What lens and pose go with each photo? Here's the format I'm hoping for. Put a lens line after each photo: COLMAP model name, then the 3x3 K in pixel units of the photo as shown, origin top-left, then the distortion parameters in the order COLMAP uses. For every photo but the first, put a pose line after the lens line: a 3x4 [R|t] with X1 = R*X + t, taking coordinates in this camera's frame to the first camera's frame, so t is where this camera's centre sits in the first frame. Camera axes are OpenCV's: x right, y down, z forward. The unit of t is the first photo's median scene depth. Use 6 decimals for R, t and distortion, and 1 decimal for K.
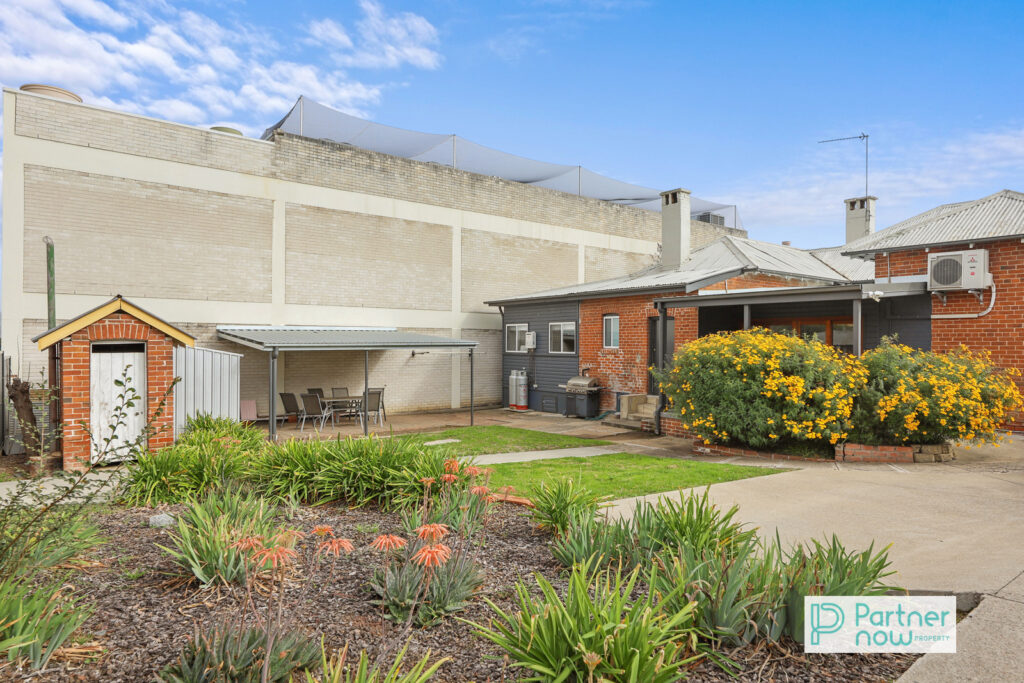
lens RADIAL K [[615.5, 0, 512.0], [0, 615.5, 341.5], [0, 0, 1]] dist [0.000228, -0.000663]
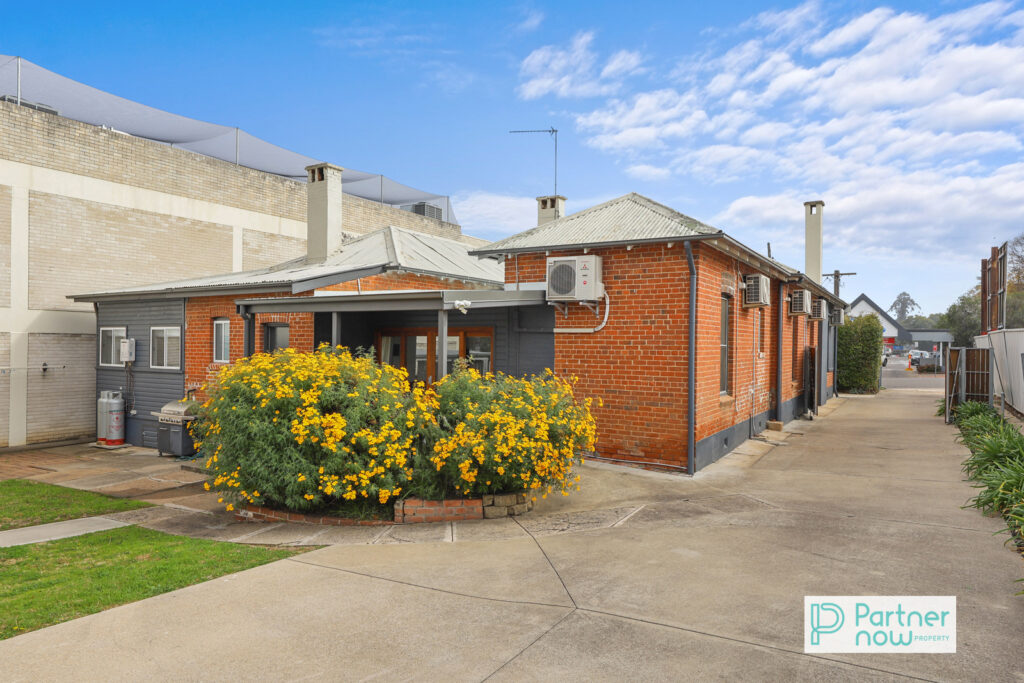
lens RADIAL K [[683.2, 0, 512.0], [0, 683.2, 341.5], [0, 0, 1]] dist [-0.001502, -0.000657]
pose [[0.927929, 0.005206, 0.372721, 0.282815], [-0.004635, 0.999986, -0.002427, -0.023300], [-0.372729, 0.000524, 0.927940, 0.134721]]
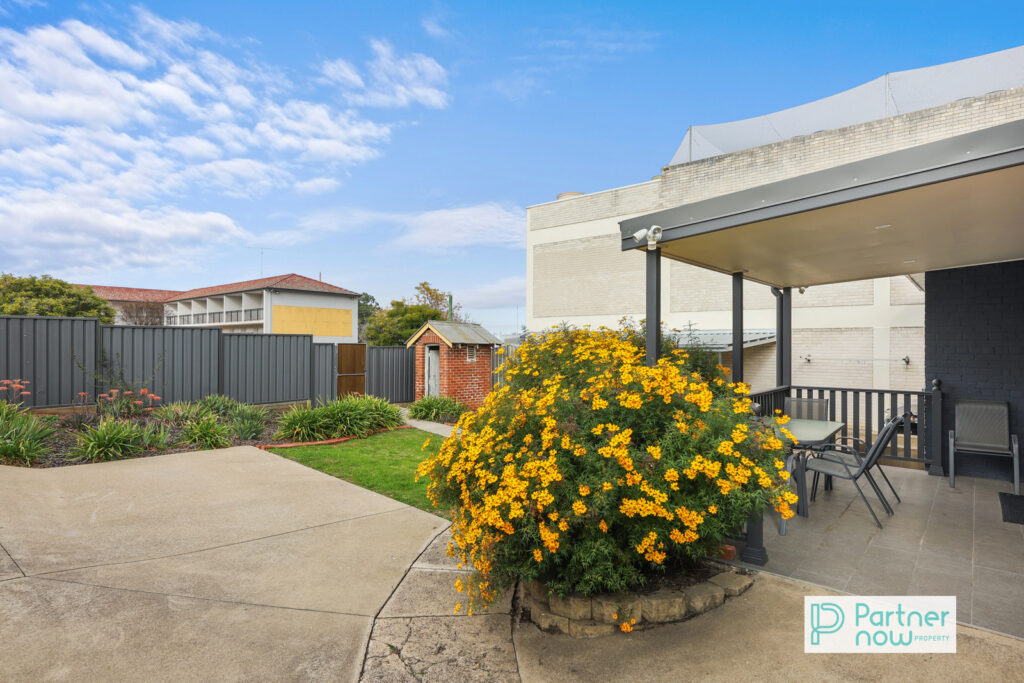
lens RADIAL K [[541.1, 0, 512.0], [0, 541.1, 341.5], [0, 0, 1]] dist [0.000951, 0.000035]
pose [[0.205634, -0.009005, -0.978588, 0.891987], [-0.004424, 0.999939, -0.010131, 0.007639], [0.978619, 0.006413, 0.205581, 0.770181]]
